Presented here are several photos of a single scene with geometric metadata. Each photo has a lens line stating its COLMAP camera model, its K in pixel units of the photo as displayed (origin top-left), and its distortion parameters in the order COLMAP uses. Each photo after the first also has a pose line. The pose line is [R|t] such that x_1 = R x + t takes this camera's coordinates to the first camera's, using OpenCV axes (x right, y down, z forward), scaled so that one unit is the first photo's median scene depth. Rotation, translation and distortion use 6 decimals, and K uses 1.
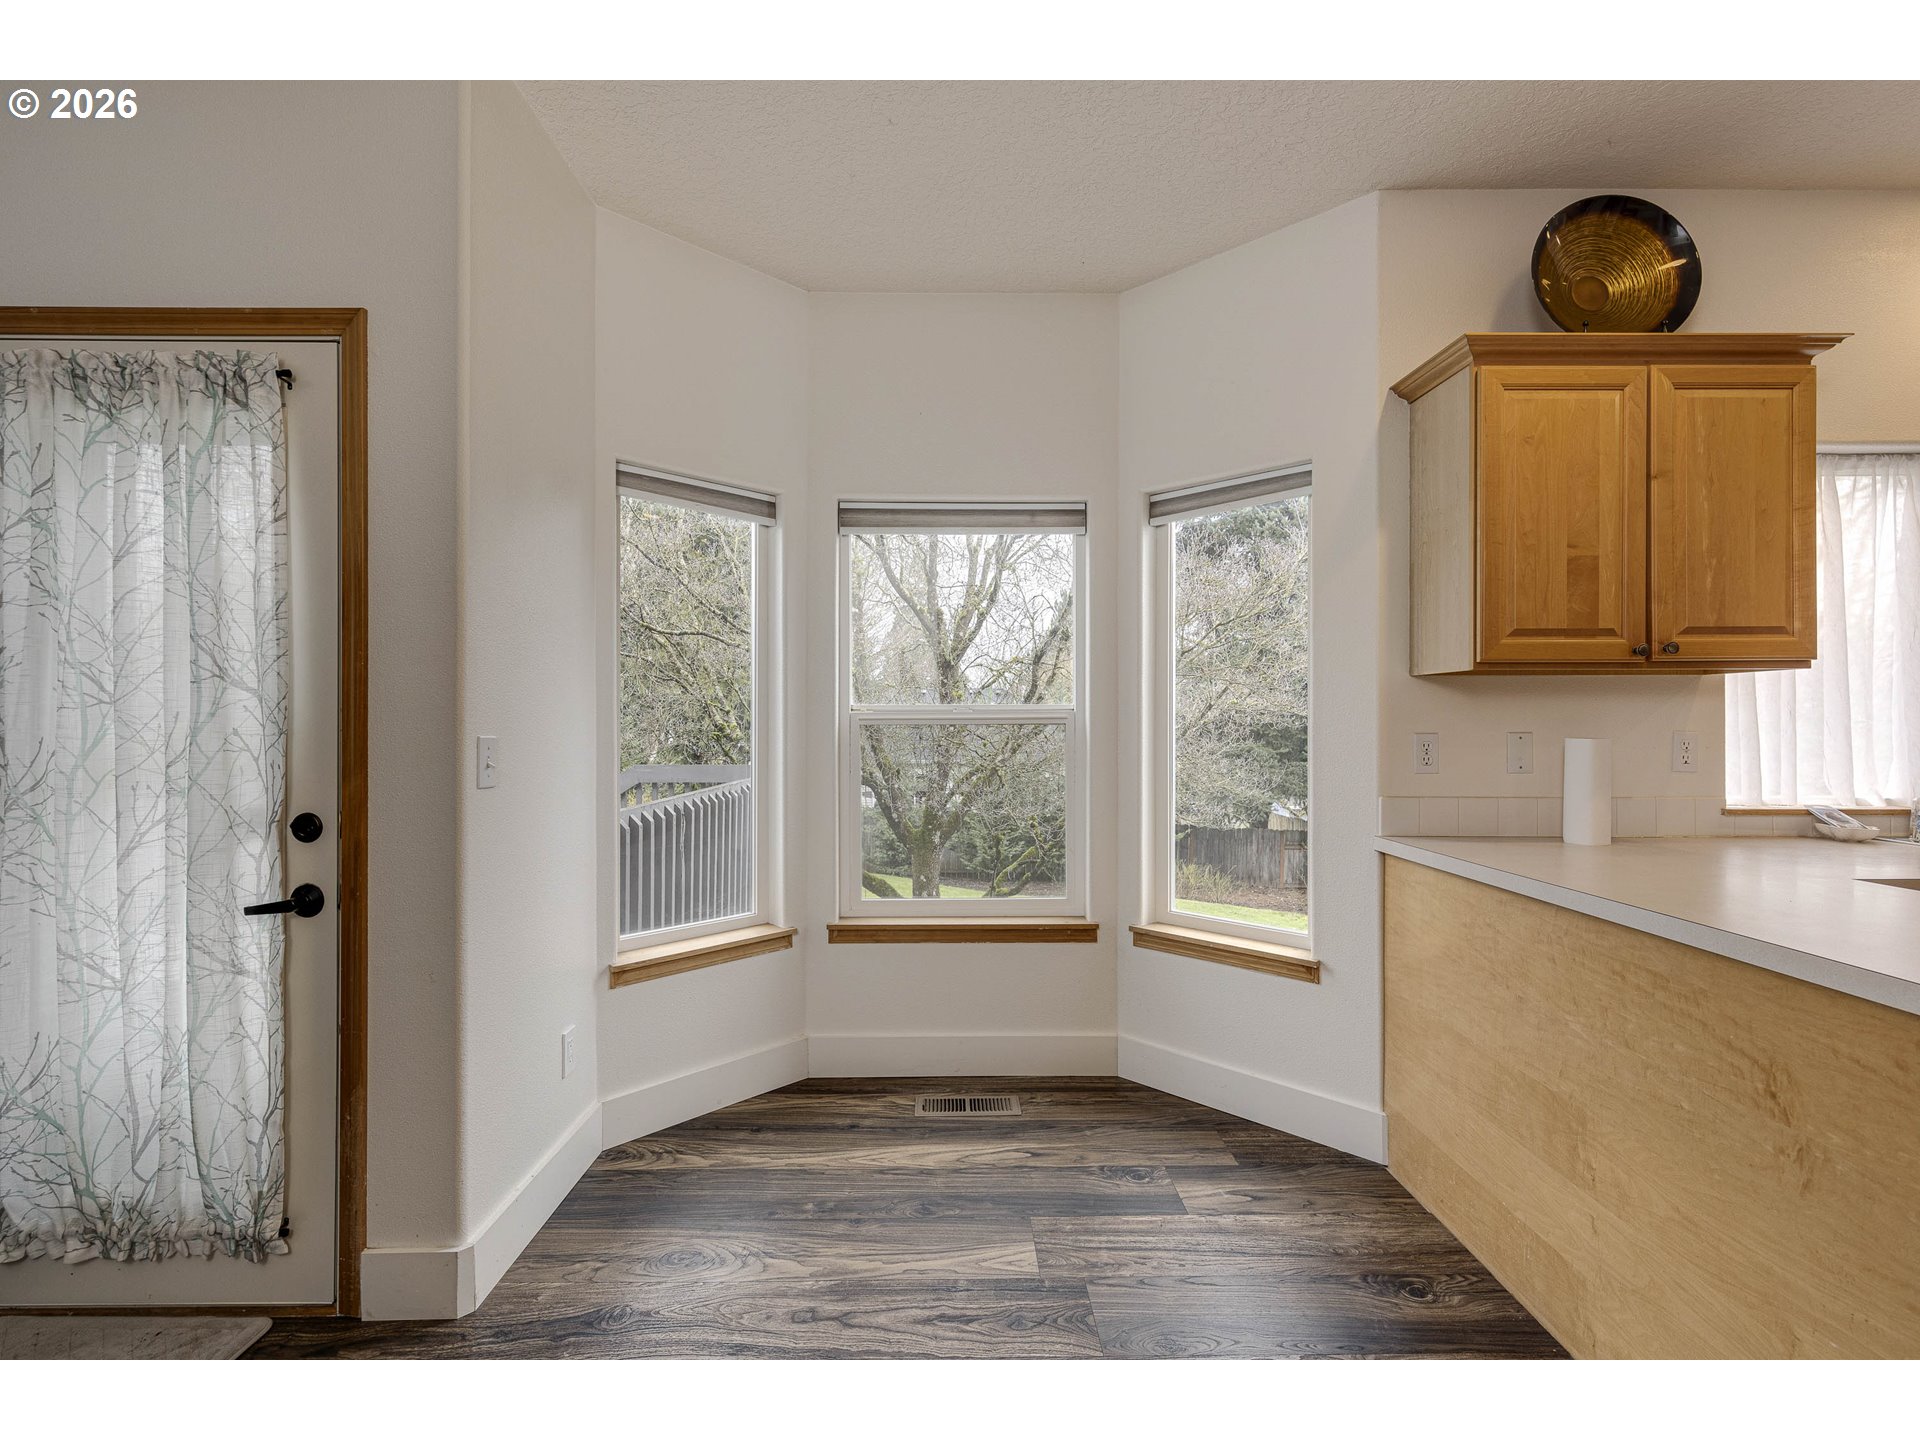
lens RADIAL K [[867.0, 0, 957.5], [0, 867.0, 719.2], [0, 0, 1]] dist [0.002720, 0.000351]
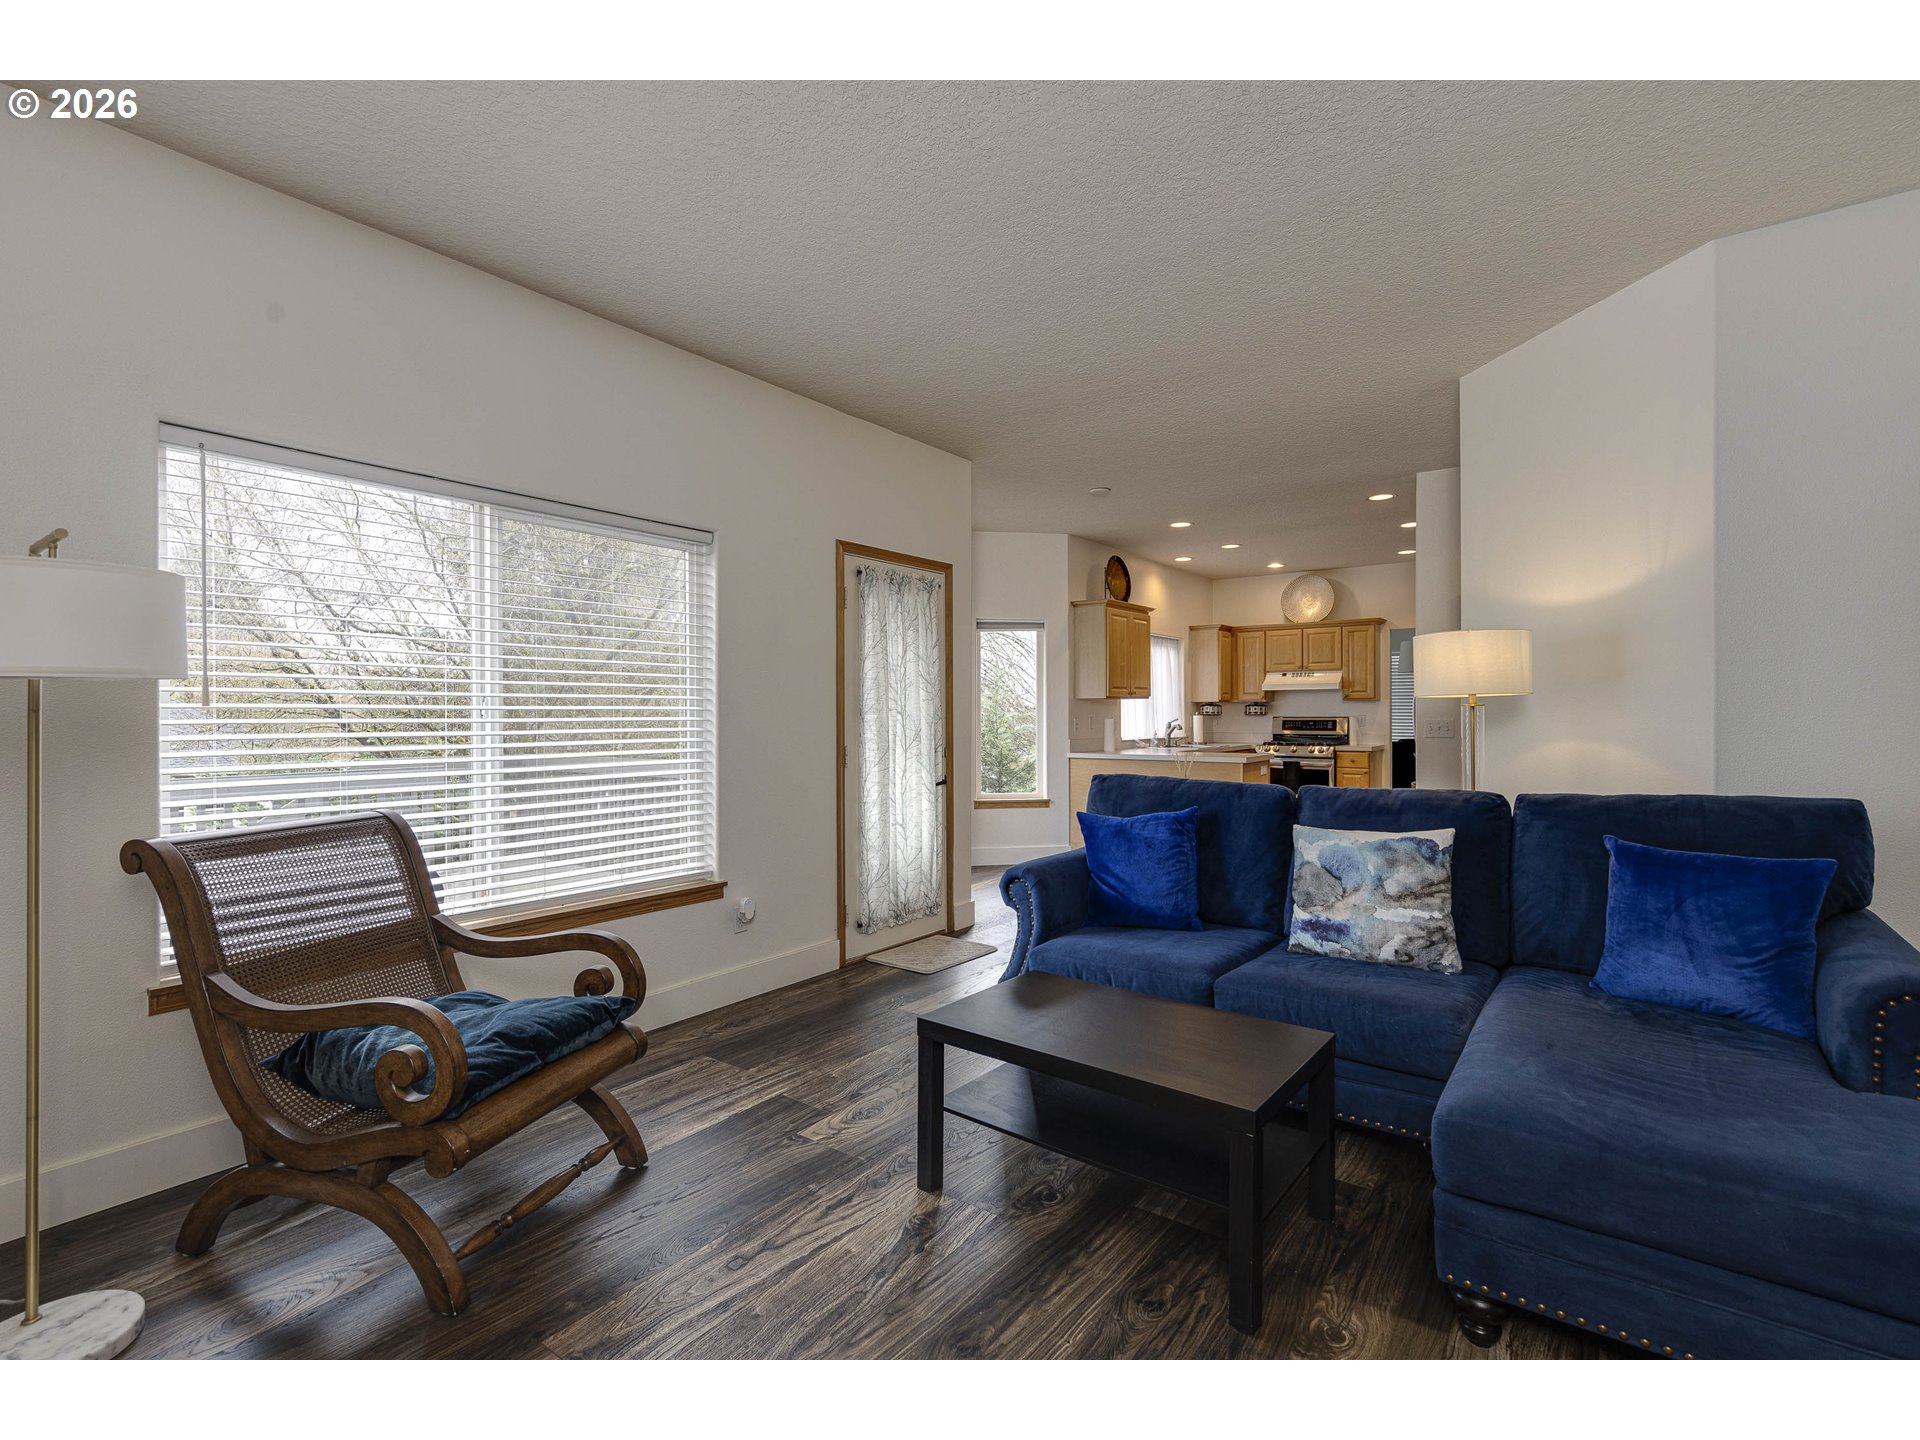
lens RADIAL K [[867.0, 0, 975.0], [0, 867.0, 723.9], [0, 0, 1]] dist [0.002720, 0.000351]
pose [[0.596484, -0.011329, 0.802545, -2.379196], [0.006067, 0.999935, 0.009606, 0.006165], [-0.802602, -0.000861, 0.596515, -0.578483]]
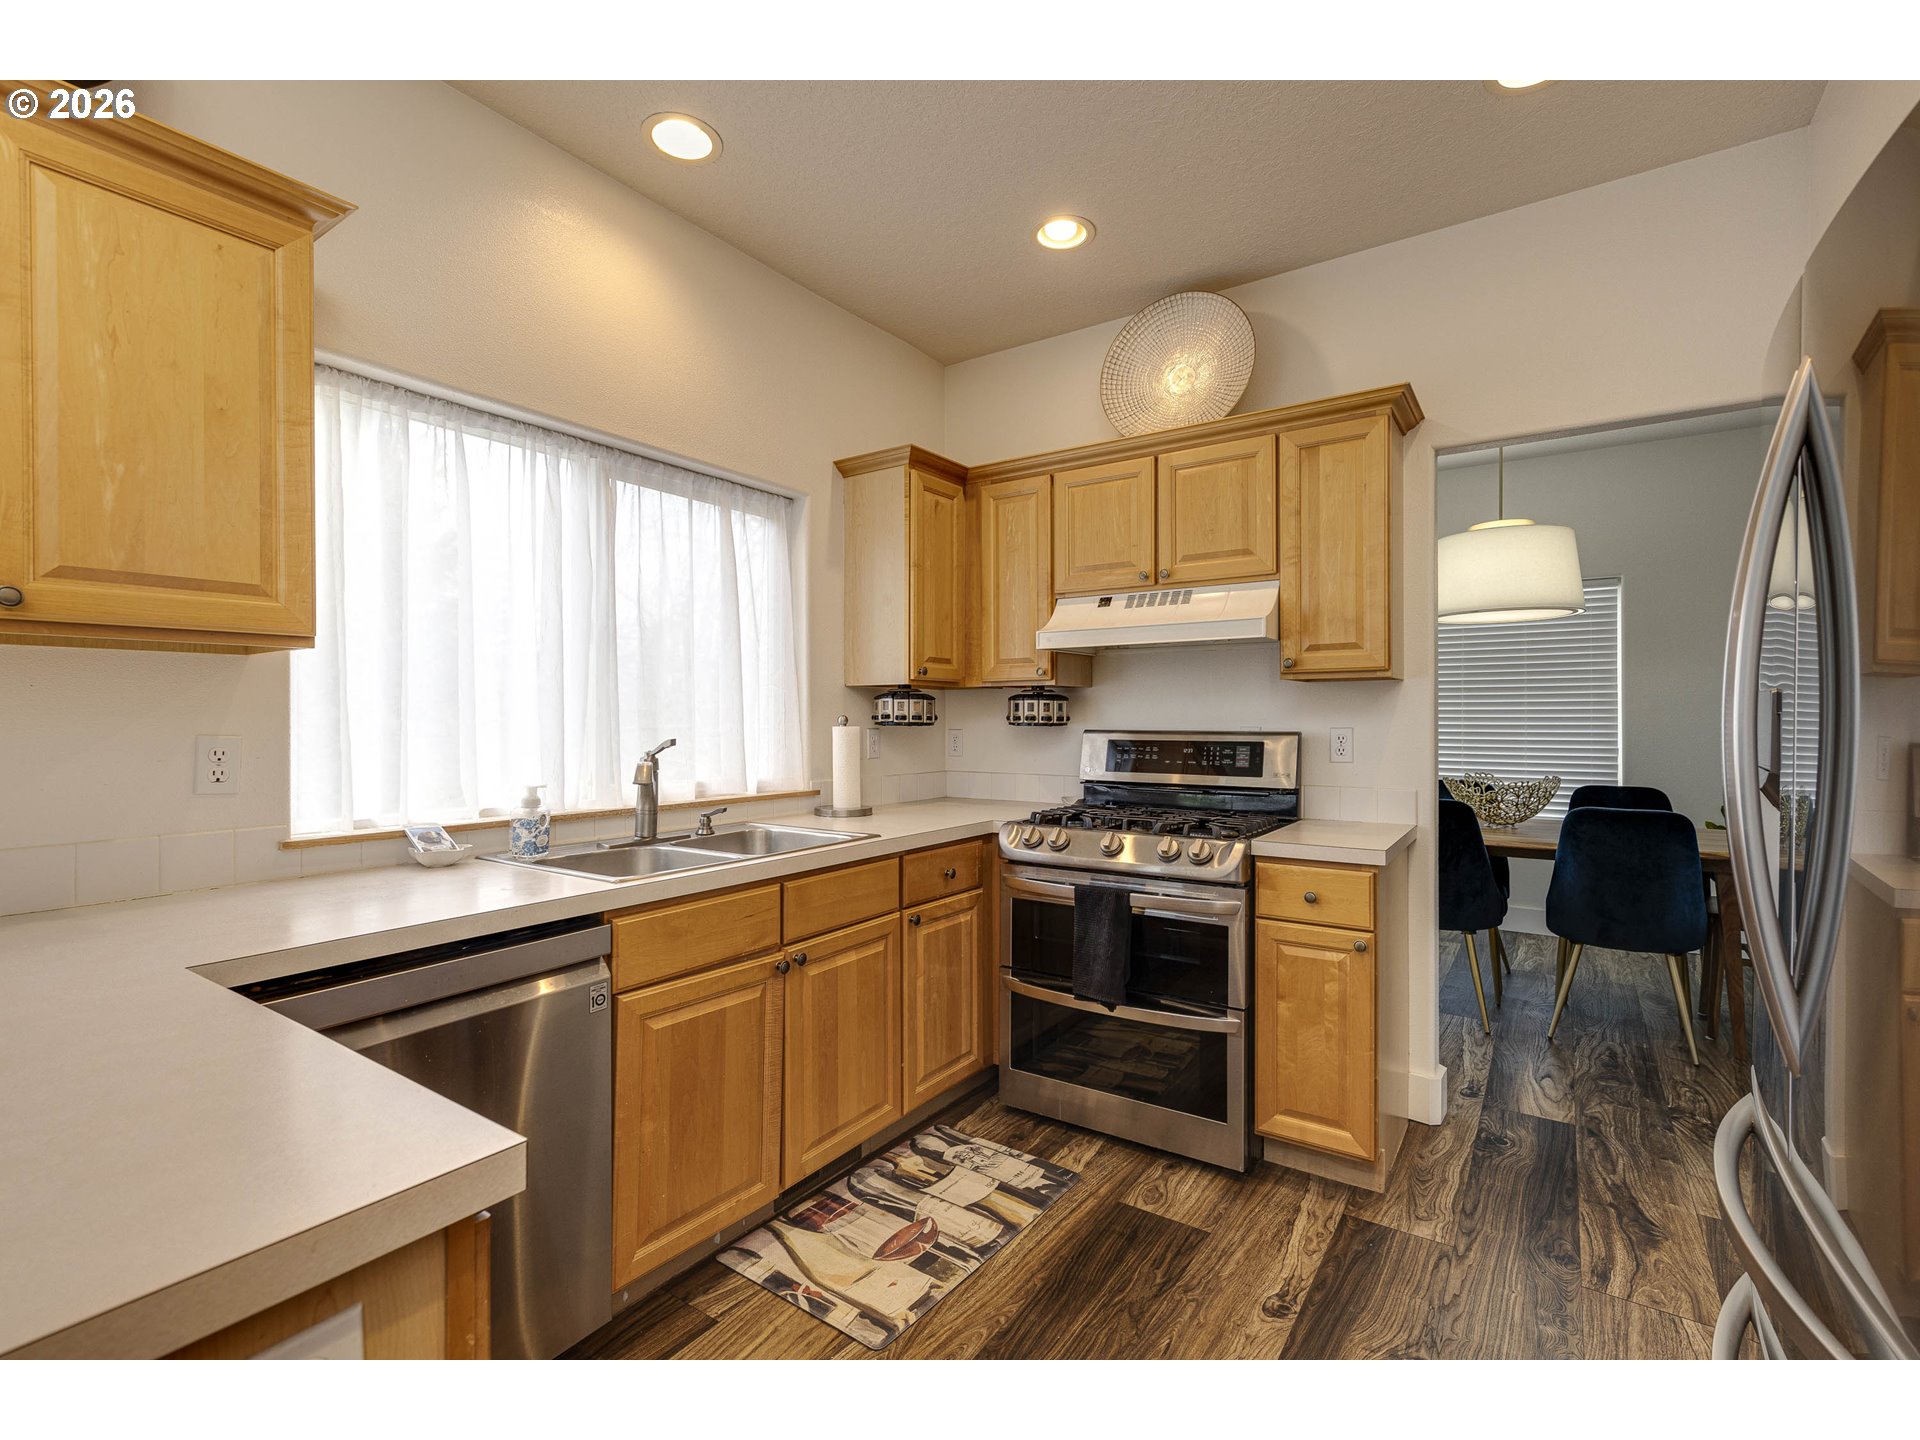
lens RADIAL K [[867.0, 0, 950.9], [0, 867.0, 722.7], [0, 0, 1]] dist [0.002720, 0.000351]
pose [[0.583946, -0.005057, 0.811777, 0.699863], [0.001099, 0.999985, 0.005439, 0.000818], [-0.811792, -0.002284, 0.583942, 0.138999]]
